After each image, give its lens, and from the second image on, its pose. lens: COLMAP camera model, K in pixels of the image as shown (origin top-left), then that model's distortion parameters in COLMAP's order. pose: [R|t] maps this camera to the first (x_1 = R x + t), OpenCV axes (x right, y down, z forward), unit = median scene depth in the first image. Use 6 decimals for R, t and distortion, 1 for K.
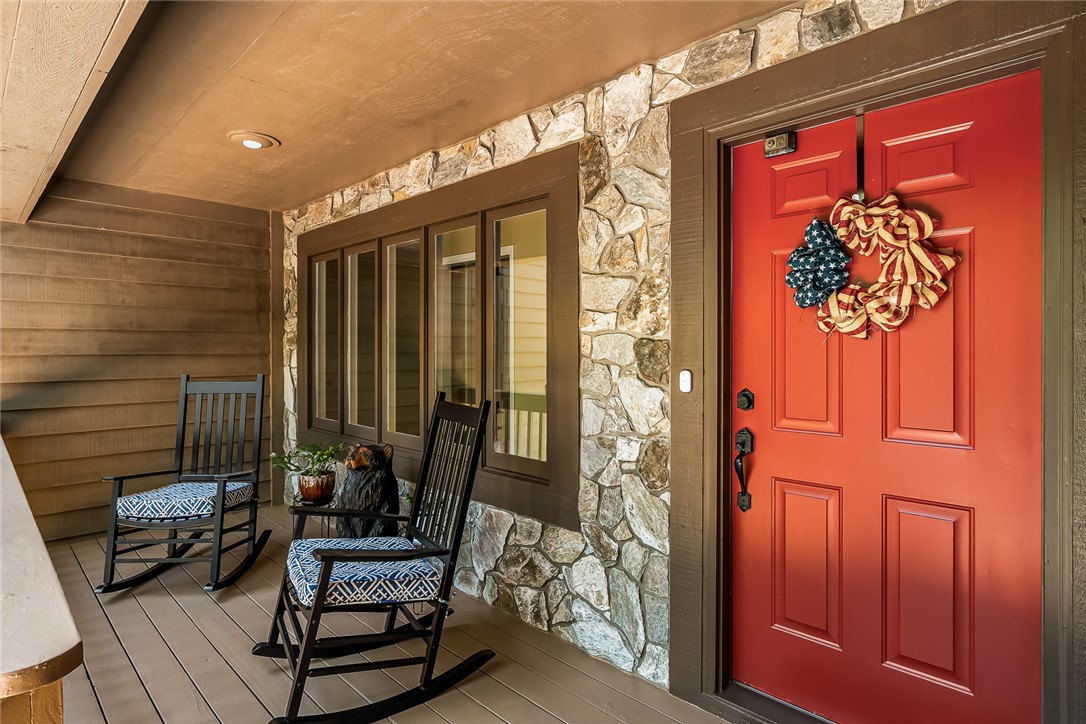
lens RADIAL K [[579.0, 0, 541.5], [0, 579.0, 348.6], [0, 0, 1]] dist [-0.001729, 0.000003]
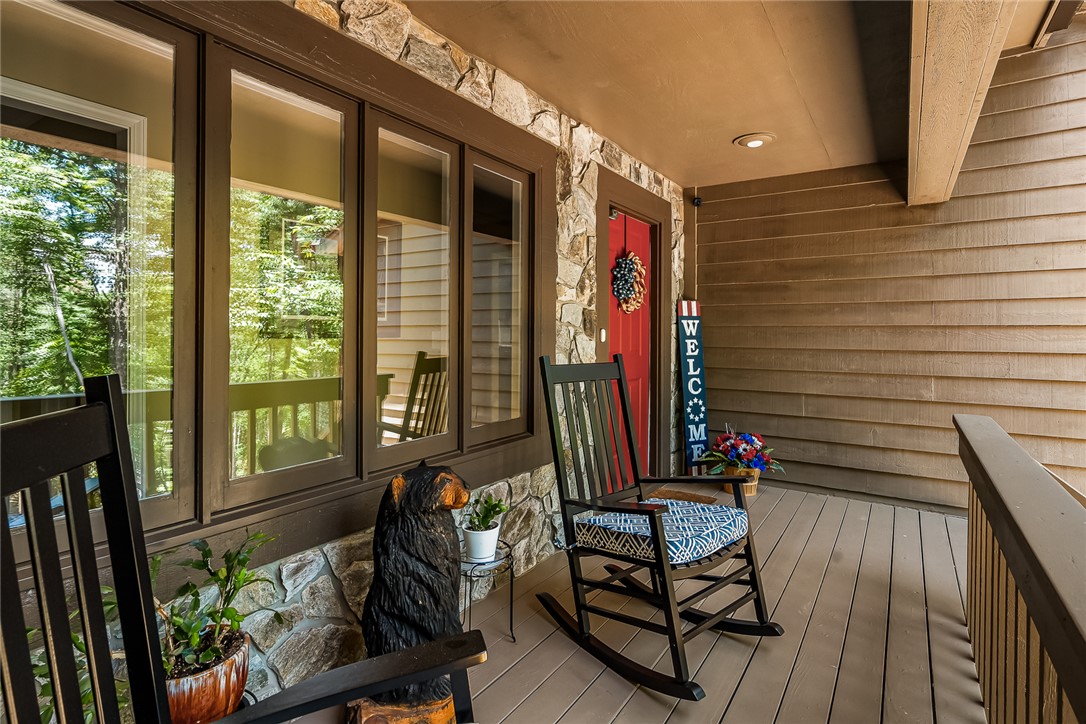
lens RADIAL K [[546.3, 0, 544.1], [0, 546.3, 329.4], [0, 0, 1]] dist [-0.001134, -0.000104]
pose [[-0.196955, 0.000863, 0.980412, -1.124619], [-0.004324, 0.999989, -0.001749, 0.037967], [-0.980403, -0.004583, -0.196949, 1.304026]]
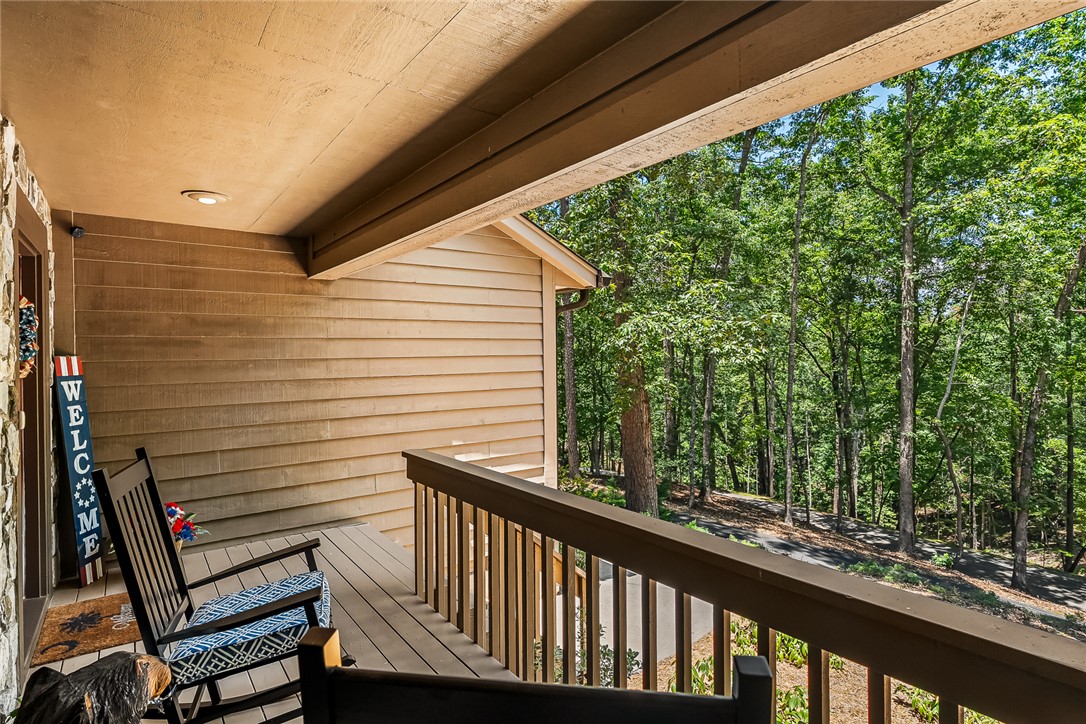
lens RADIAL K [[561.1, 0, 542.7], [0, 561.1, 354.3], [0, 0, 1]] dist [-0.001255, -0.000311]
pose [[-0.988558, 0.012695, 0.150304, -0.873520], [0.013176, 0.999911, 0.002205, -0.056672], [-0.150263, 0.004160, -0.988637, 1.742833]]
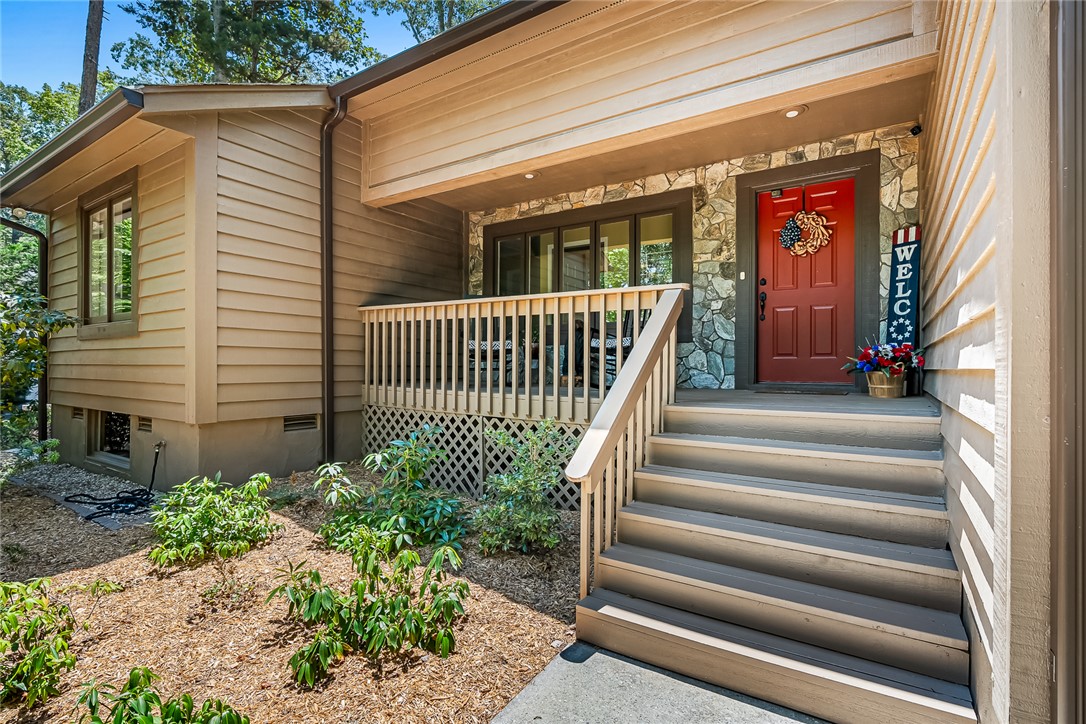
lens RADIAL K [[522.3, 0, 543.0], [0, 522.3, 362.0], [0, 0, 1]] dist [-0.001246, -0.000128]
pose [[0.980467, 0.005677, 0.196601, -1.052768], [-0.004411, 0.999967, -0.006875, 0.437522], [-0.196633, 0.005874, 0.980460, -1.134698]]
